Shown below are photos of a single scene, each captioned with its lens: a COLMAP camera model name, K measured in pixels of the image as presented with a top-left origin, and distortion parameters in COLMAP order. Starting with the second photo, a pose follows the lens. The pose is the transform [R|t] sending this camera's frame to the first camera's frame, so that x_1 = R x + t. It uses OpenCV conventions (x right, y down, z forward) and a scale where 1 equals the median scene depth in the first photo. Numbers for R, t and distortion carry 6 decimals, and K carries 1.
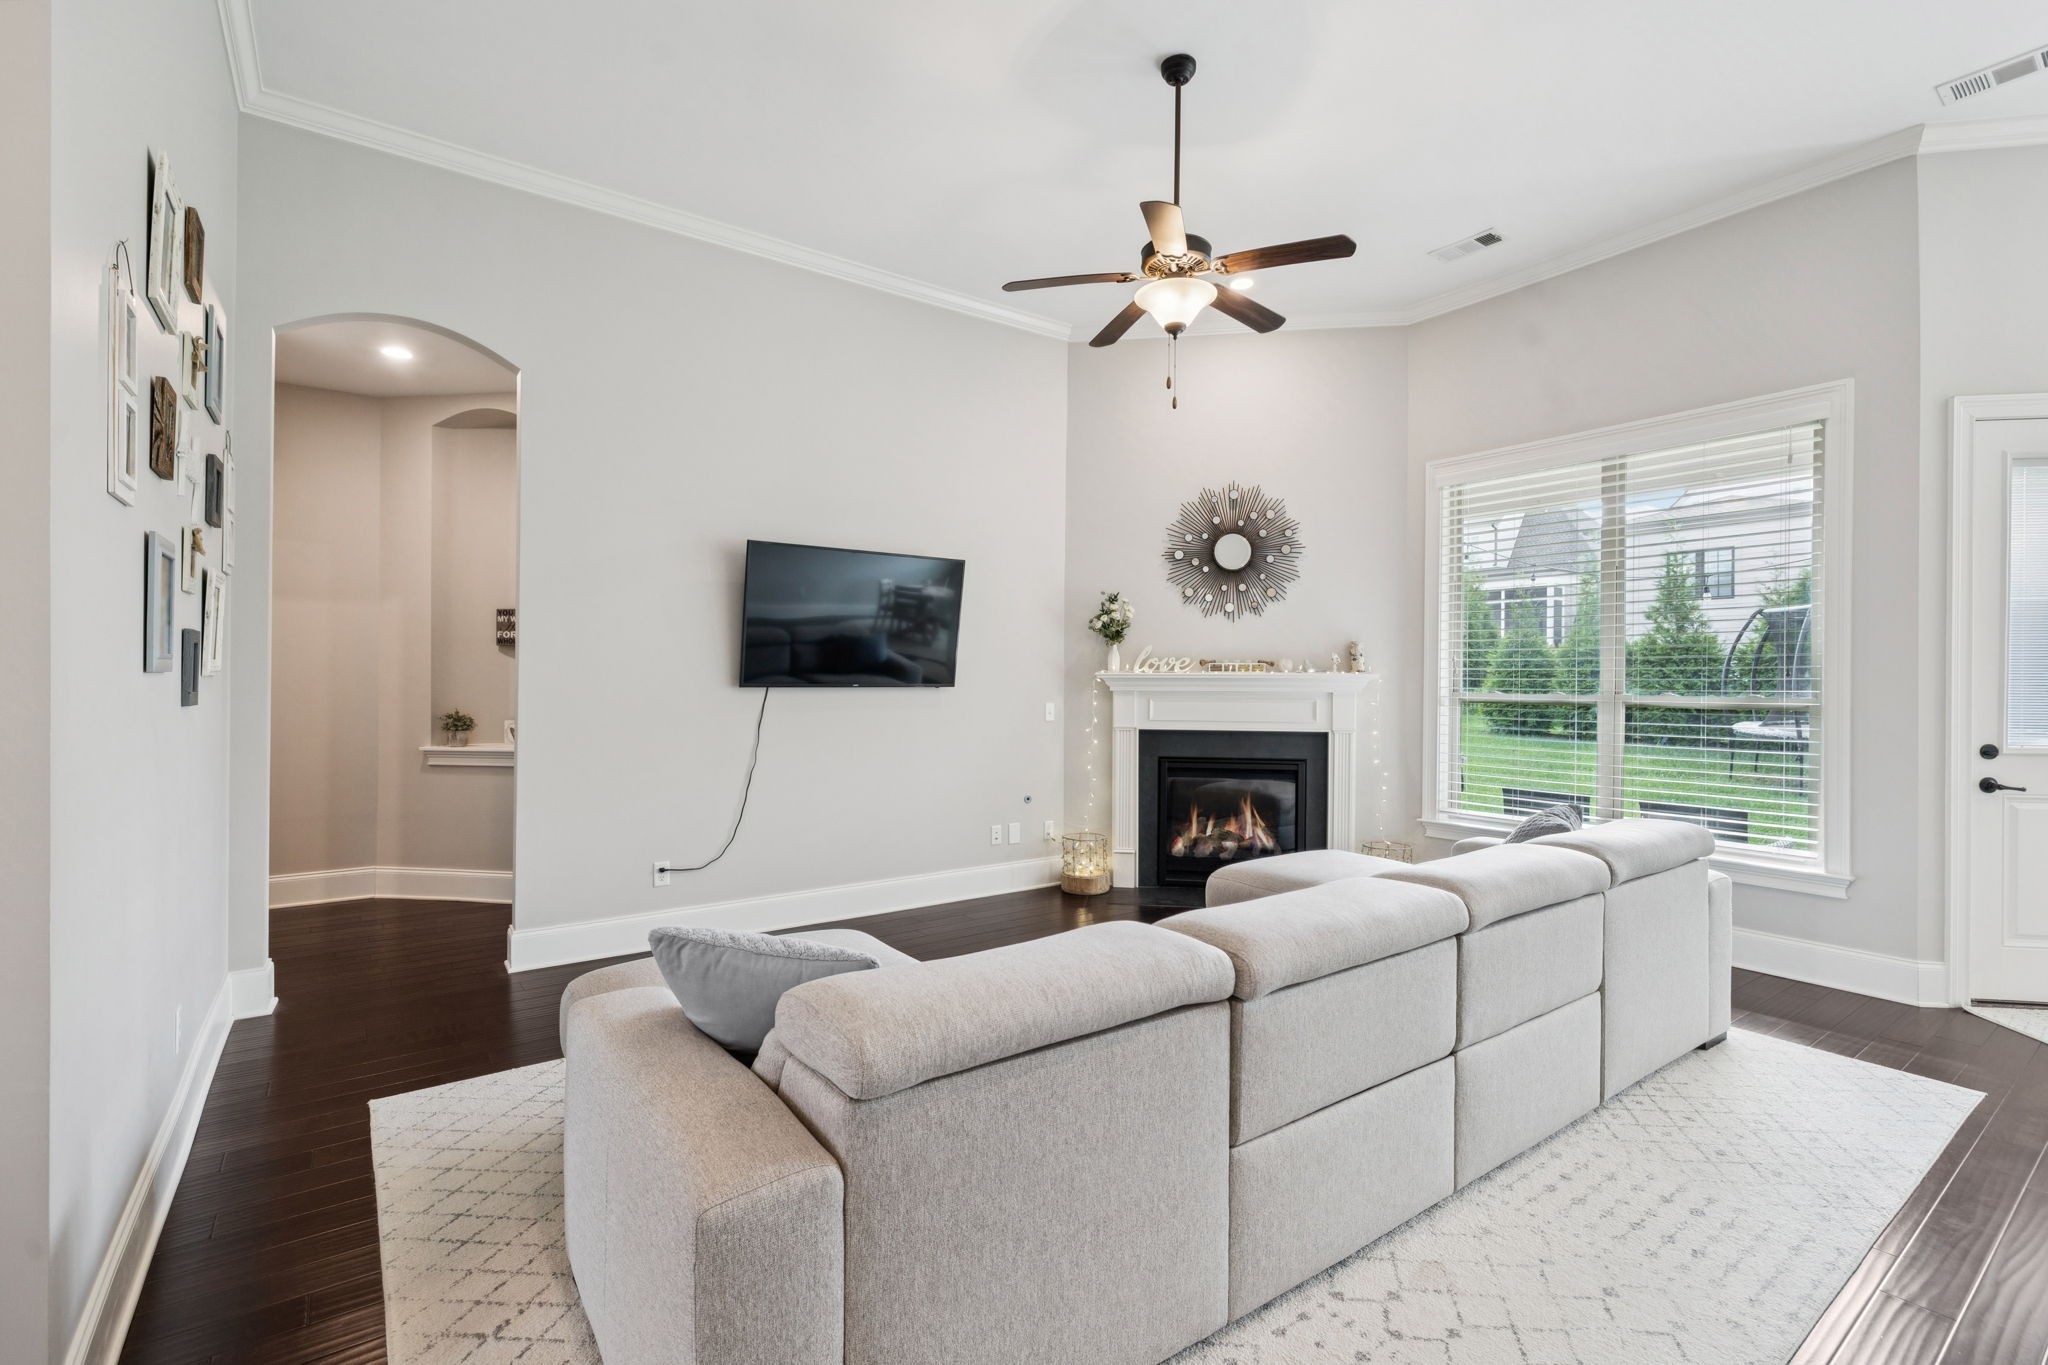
lens RADIAL K [[922.4, 0, 1031.9], [0, 922.4, 706.2], [0, 0, 1]] dist [0.000604, 0.000054]
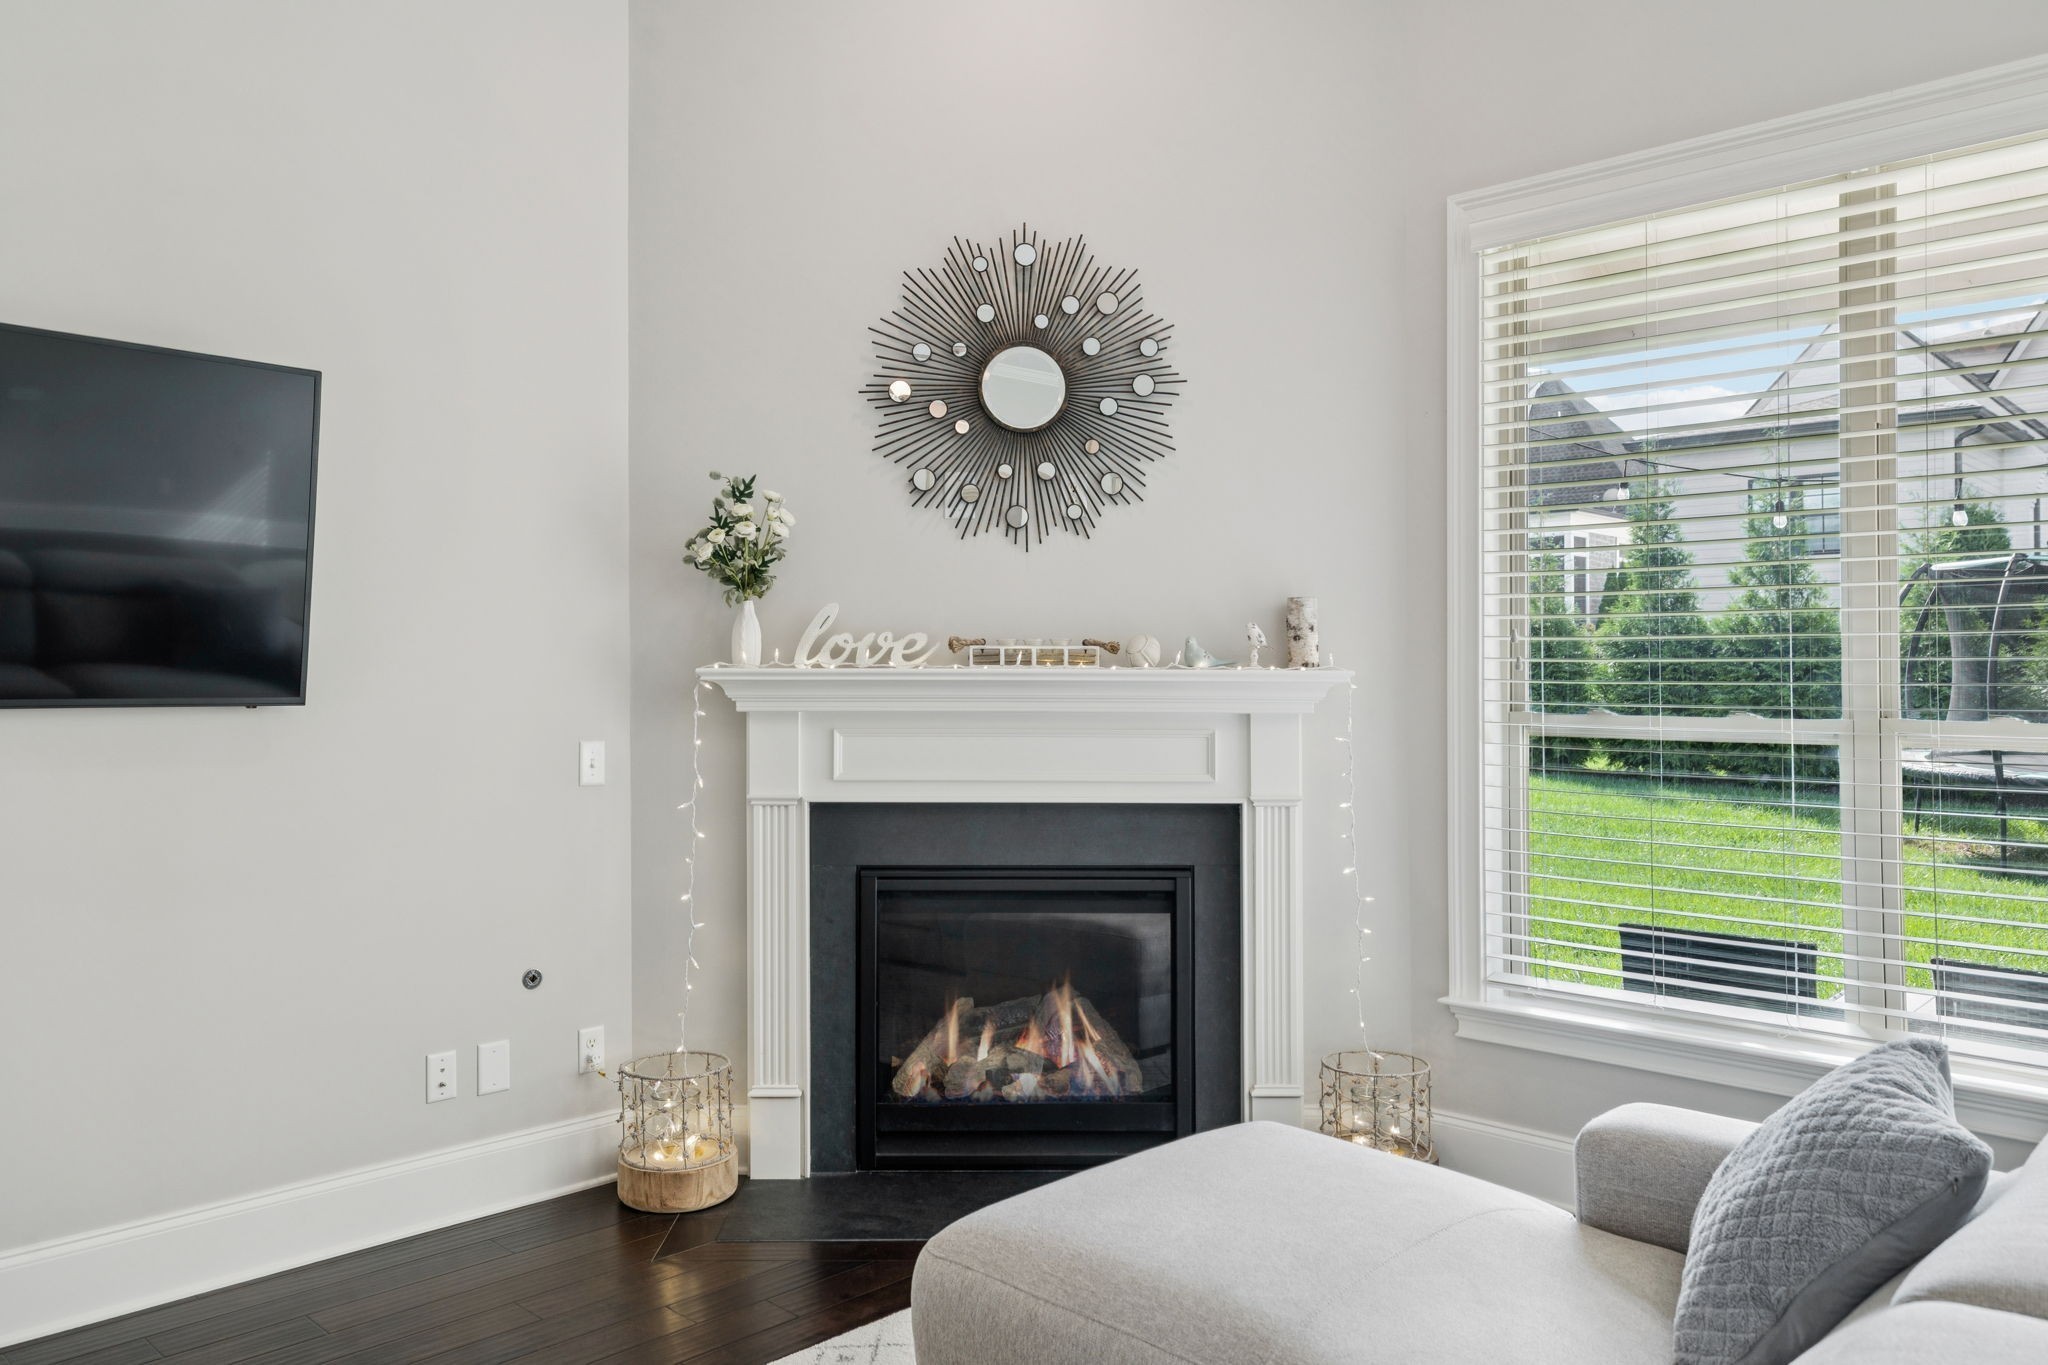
lens RADIAL K [[1487.5, 0, 1024.0], [0, 1487.5, 682.5], [0, 0, 1]] dist [-0.006196, -0.001057]
pose [[0.985649, -0.001171, 0.168804, 0.100260], [0.005991, 0.999589, -0.028052, -0.010354], [-0.168702, 0.028661, 0.985250, 0.319252]]
